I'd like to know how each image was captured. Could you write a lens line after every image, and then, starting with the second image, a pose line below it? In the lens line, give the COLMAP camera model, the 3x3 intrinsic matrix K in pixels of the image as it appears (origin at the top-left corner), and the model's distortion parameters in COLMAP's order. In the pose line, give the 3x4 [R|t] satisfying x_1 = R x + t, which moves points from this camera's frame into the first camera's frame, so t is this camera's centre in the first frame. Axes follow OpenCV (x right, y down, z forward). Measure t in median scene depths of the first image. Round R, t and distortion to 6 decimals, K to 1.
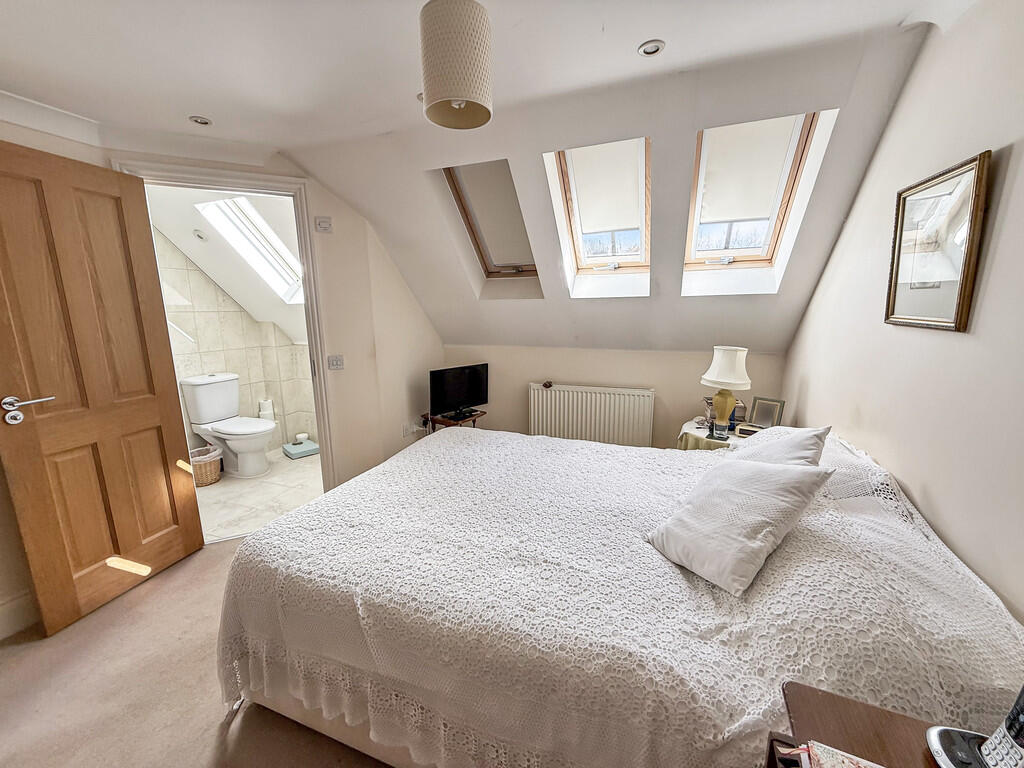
lens RADIAL K [[409.0, 0, 508.5], [0, 409.0, 384.6], [0, 0, 1]] dist [0.004057, -0.000190]
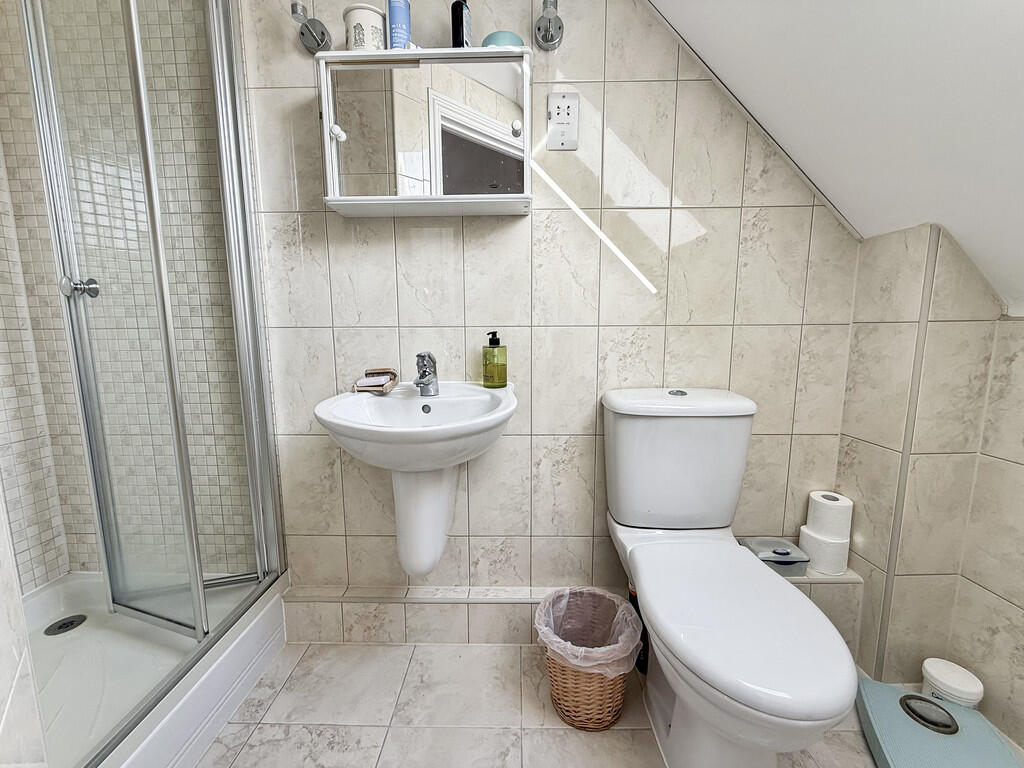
lens RADIAL K [[409.0, 0, 509.6], [0, 409.0, 383.5], [0, 0, 1]] dist [0.004057, -0.000190]
pose [[0.341907, 0.135116, -0.929969, -0.406853], [-0.169288, 0.982275, 0.080476, -0.030061], [0.924360, 0.129917, 0.358720, 0.665461]]
